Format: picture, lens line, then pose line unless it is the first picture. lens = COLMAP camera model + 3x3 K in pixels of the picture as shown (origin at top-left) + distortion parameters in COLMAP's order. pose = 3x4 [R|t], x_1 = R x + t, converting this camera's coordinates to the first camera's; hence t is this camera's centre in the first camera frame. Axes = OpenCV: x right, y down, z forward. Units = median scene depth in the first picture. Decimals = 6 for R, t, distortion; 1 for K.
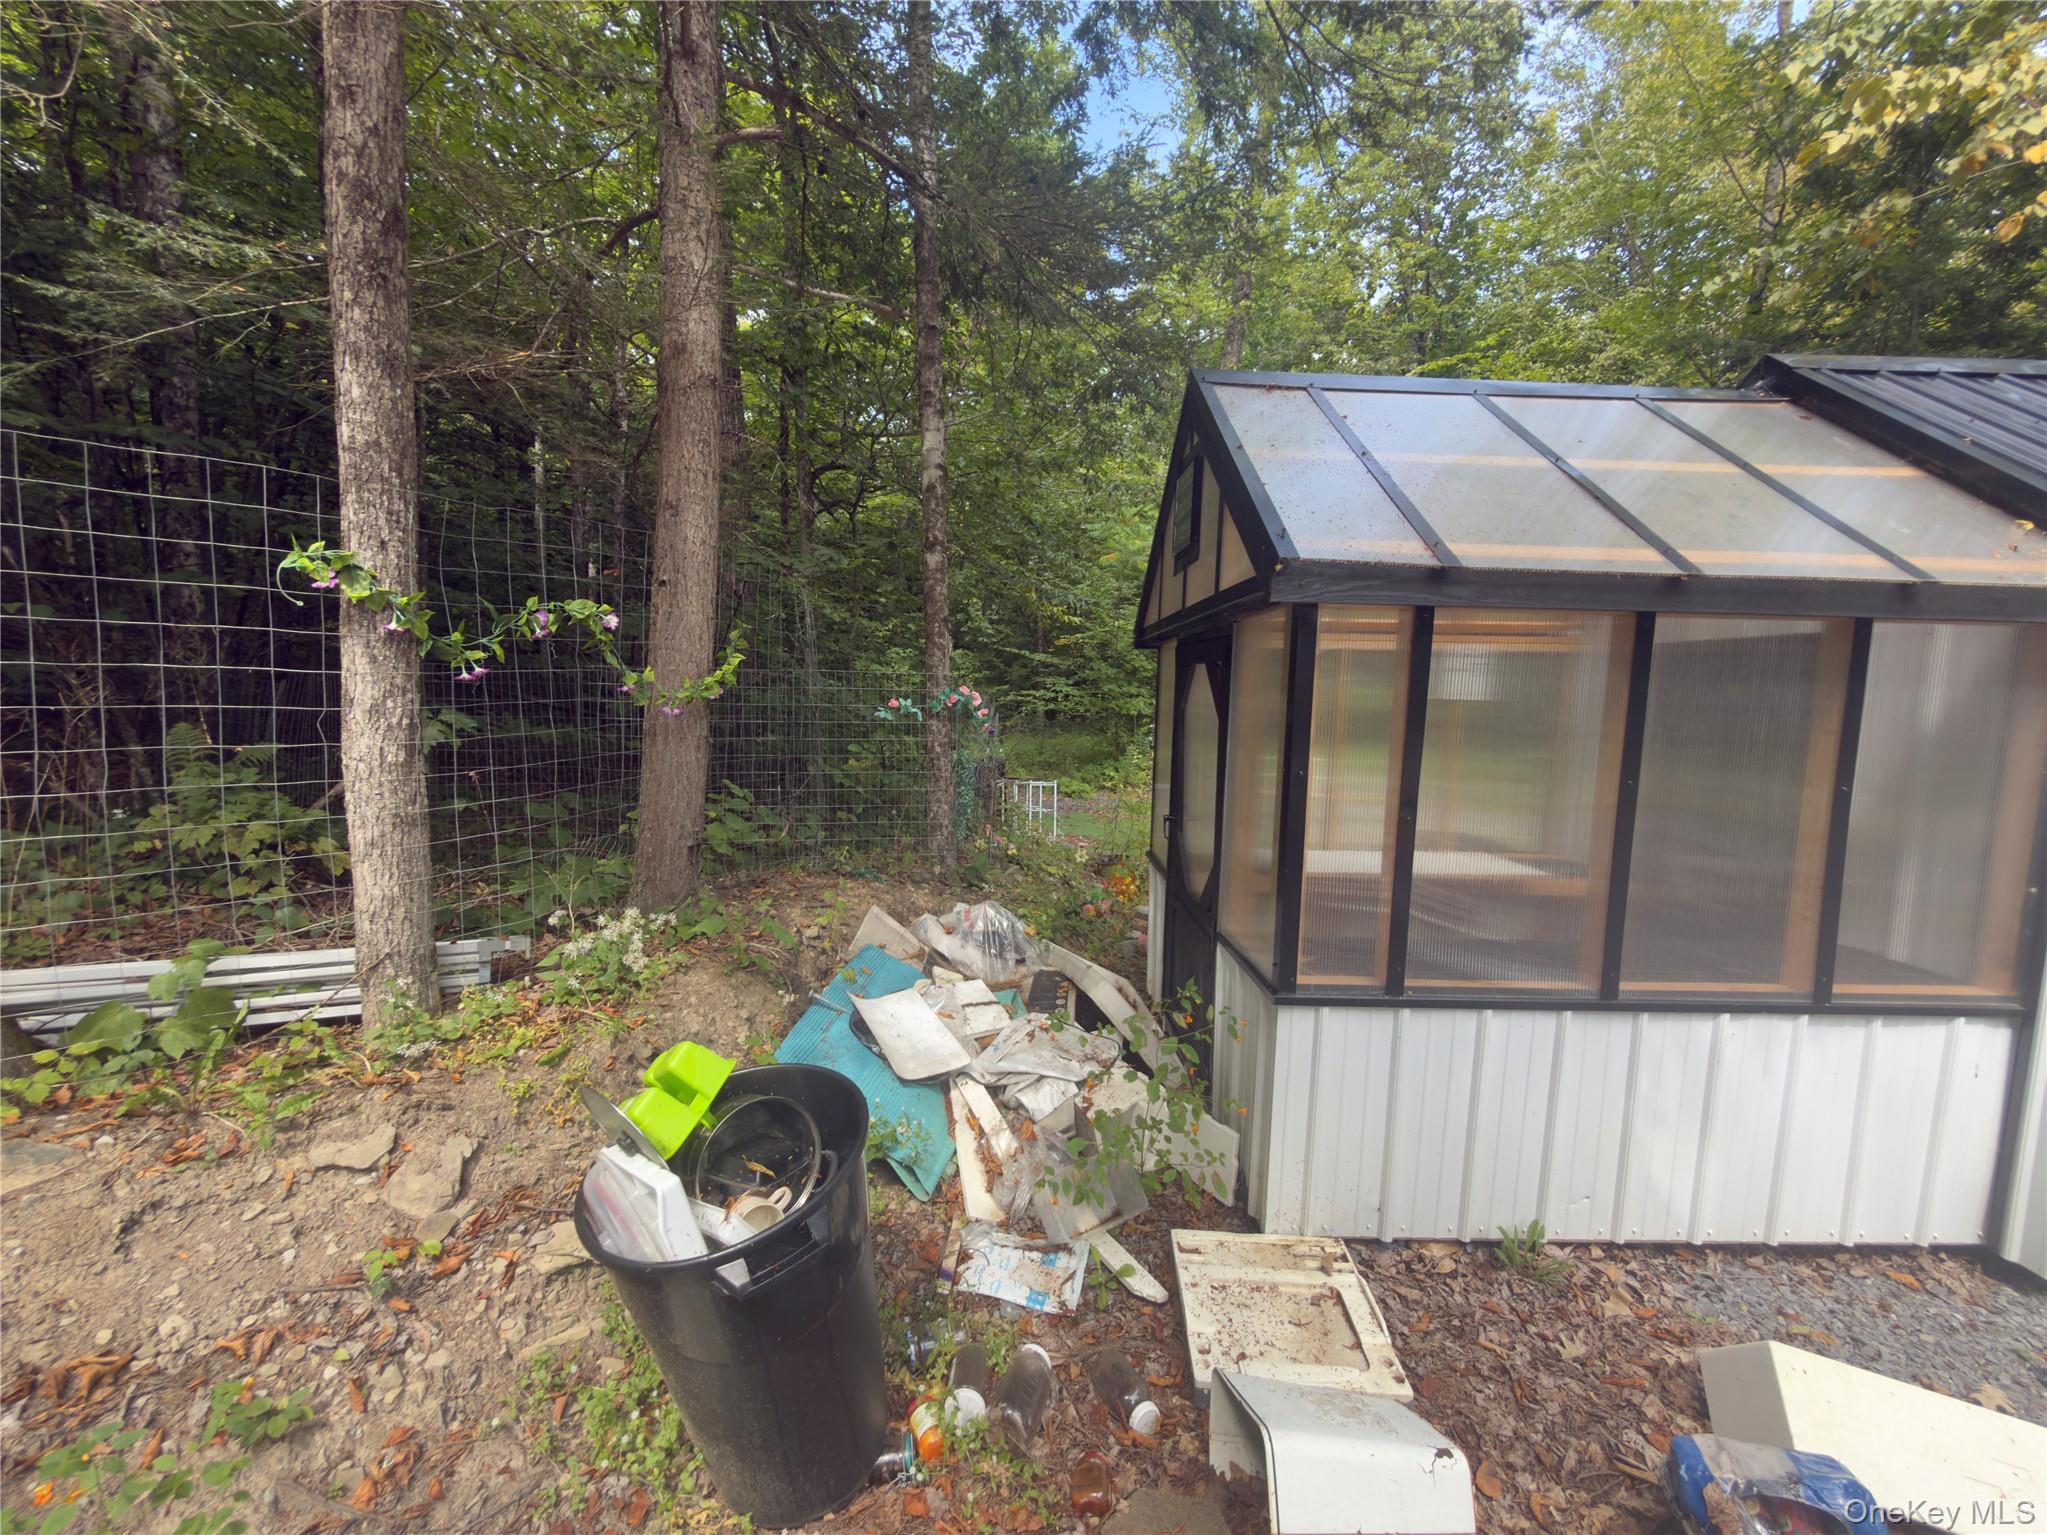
lens RADIAL K [[816.6, 0, 1020.8], [0, 816.6, 774.1], [0, 0, 1]] dist [-0.000511, 0.000436]
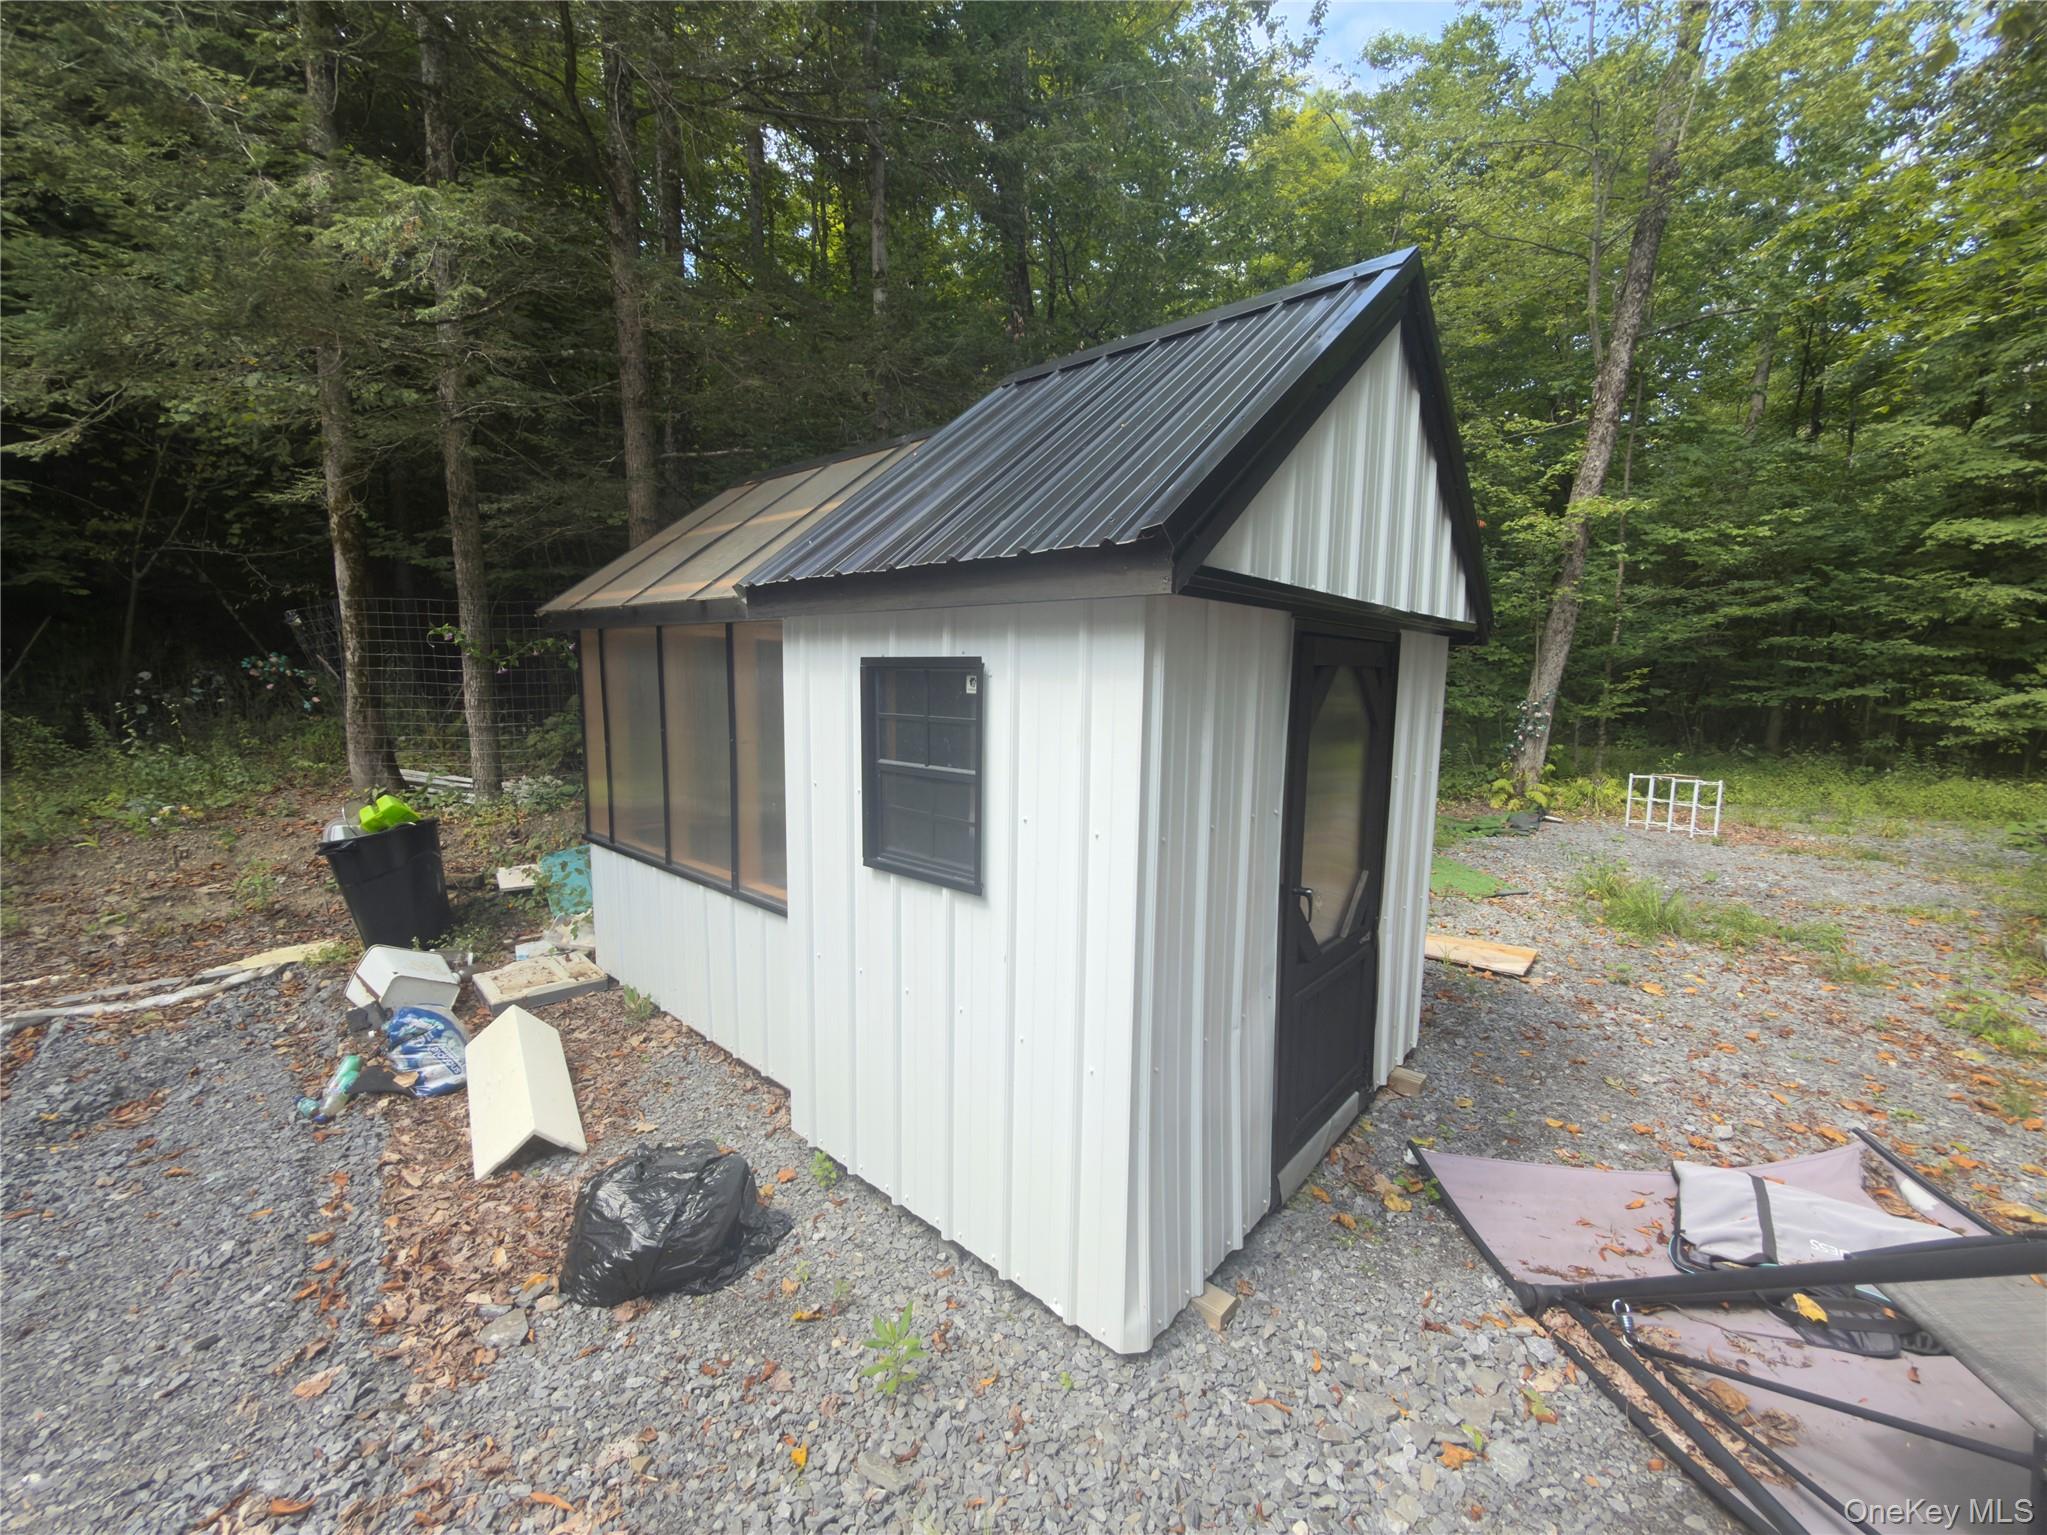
lens RADIAL K [[816.6, 0, 1023.2], [0, 816.6, 768.6], [0, 0, 1]] dist [-0.000511, 0.000436]
pose [[0.736976, 0.071411, -0.672137, 2.338041], [-0.072514, 0.997017, 0.026419, -0.009638], [0.672018, 0.029269, 0.739956, 0.261317]]
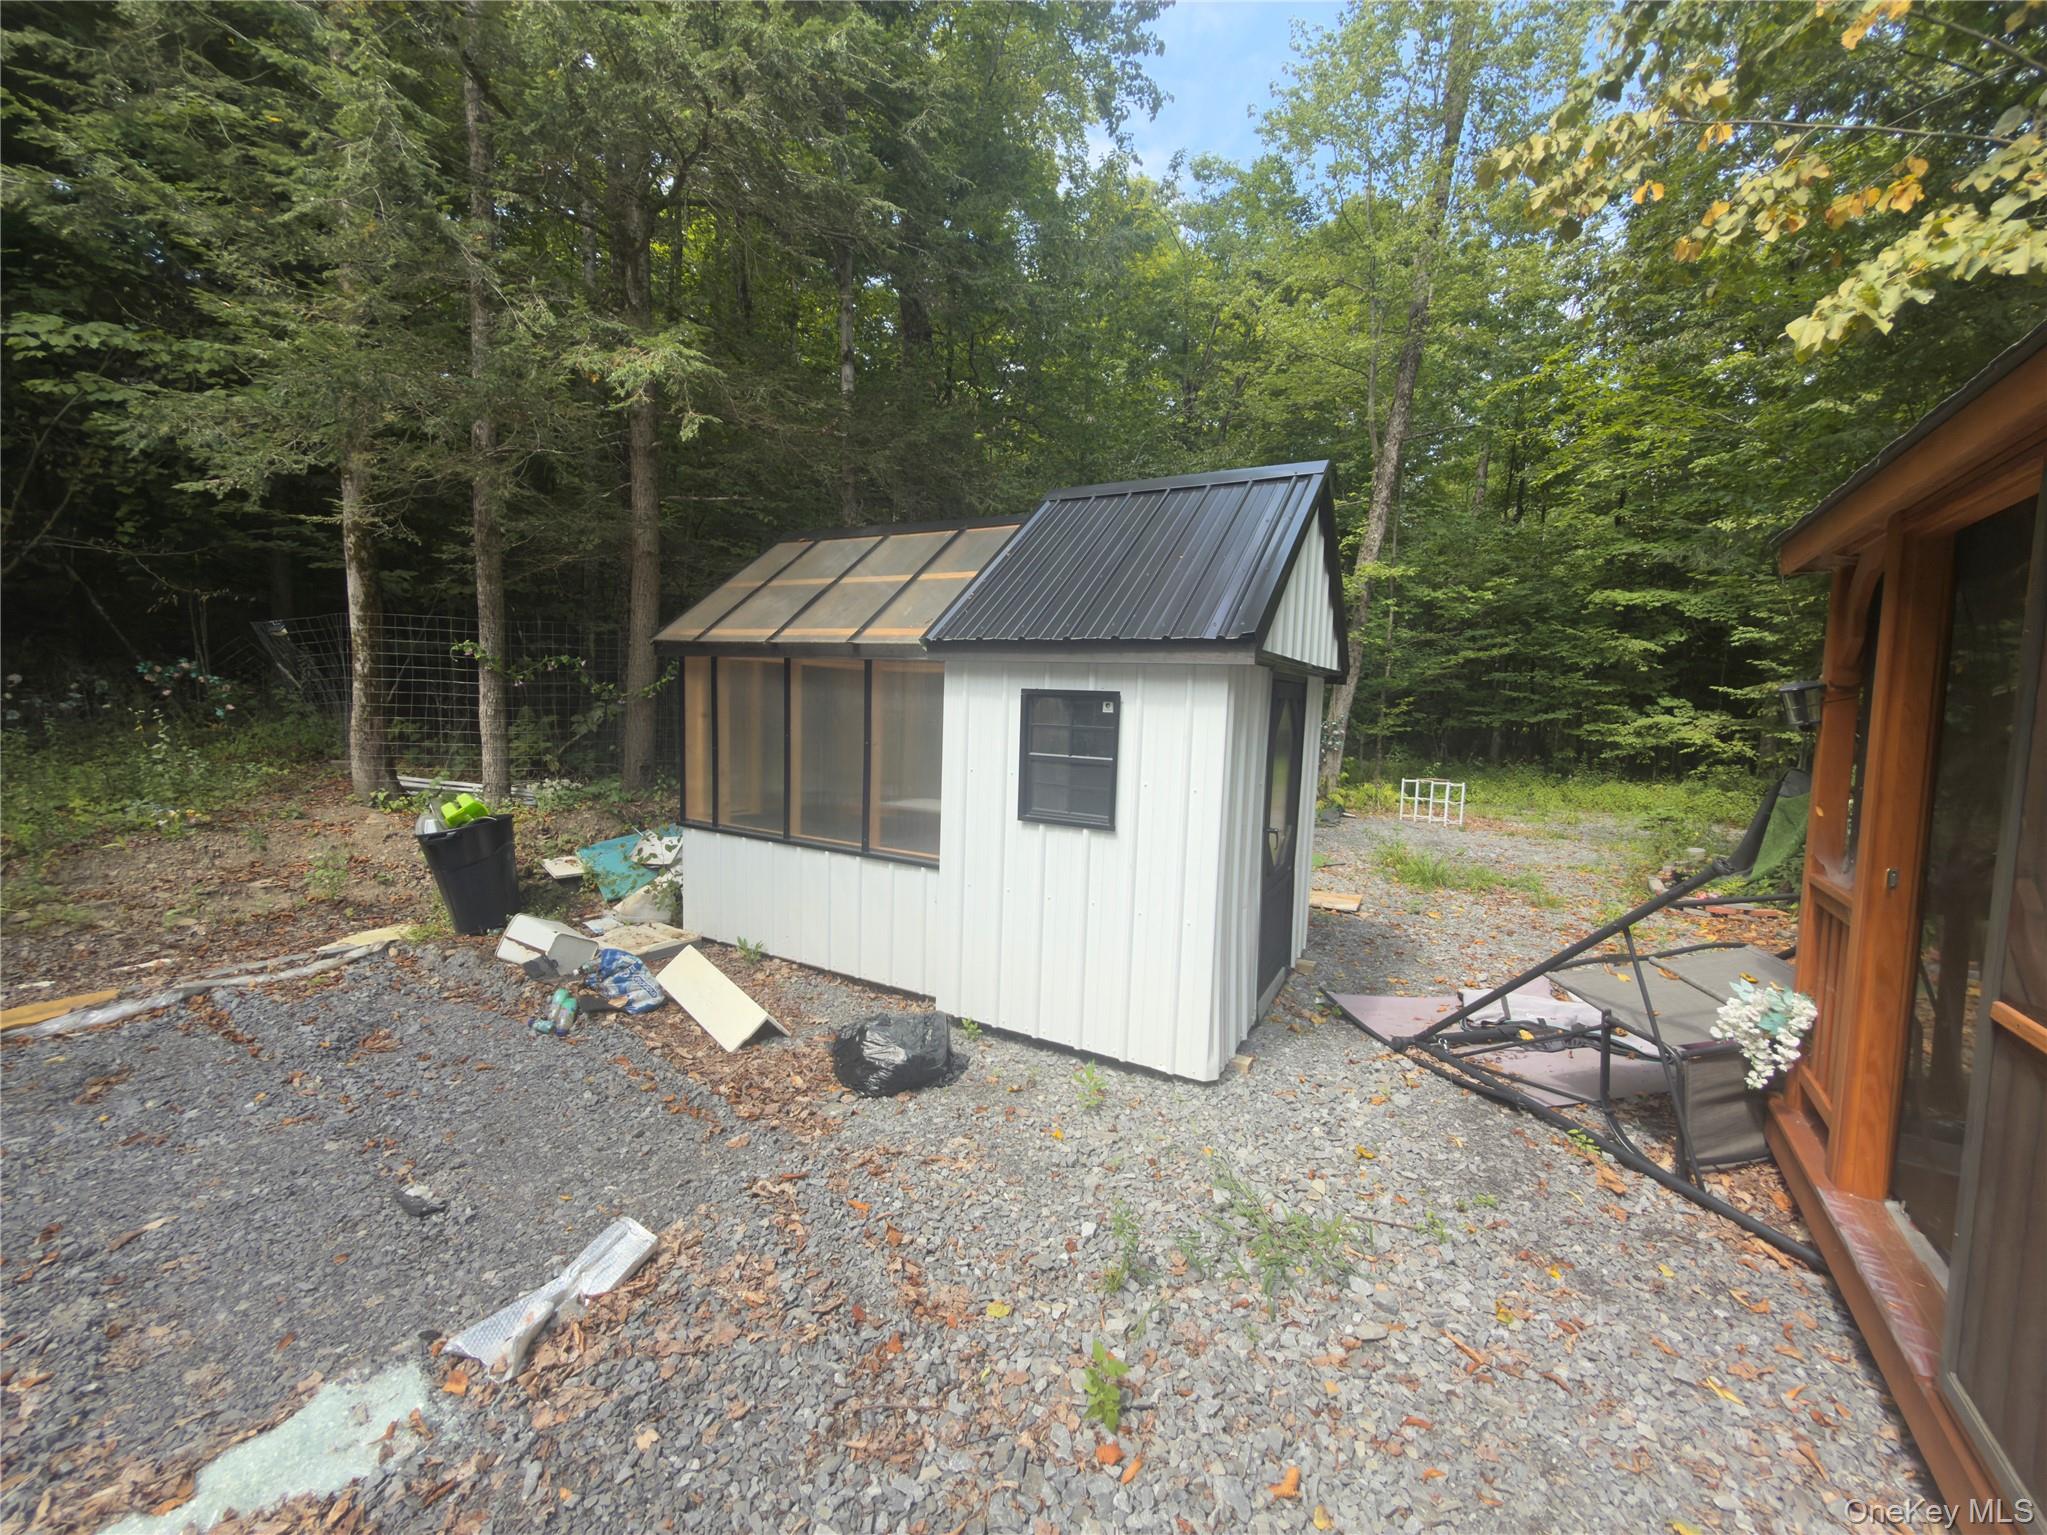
lens RADIAL K [[816.6, 0, 1023.0], [0, 816.6, 771.9], [0, 0, 1]] dist [-0.000511, 0.000436]
pose [[0.866494, 0.058247, -0.495777, 2.313860], [-0.069988, 0.997535, -0.005125, 0.069082], [0.494256, 0.039139, 0.868435, -0.560034]]
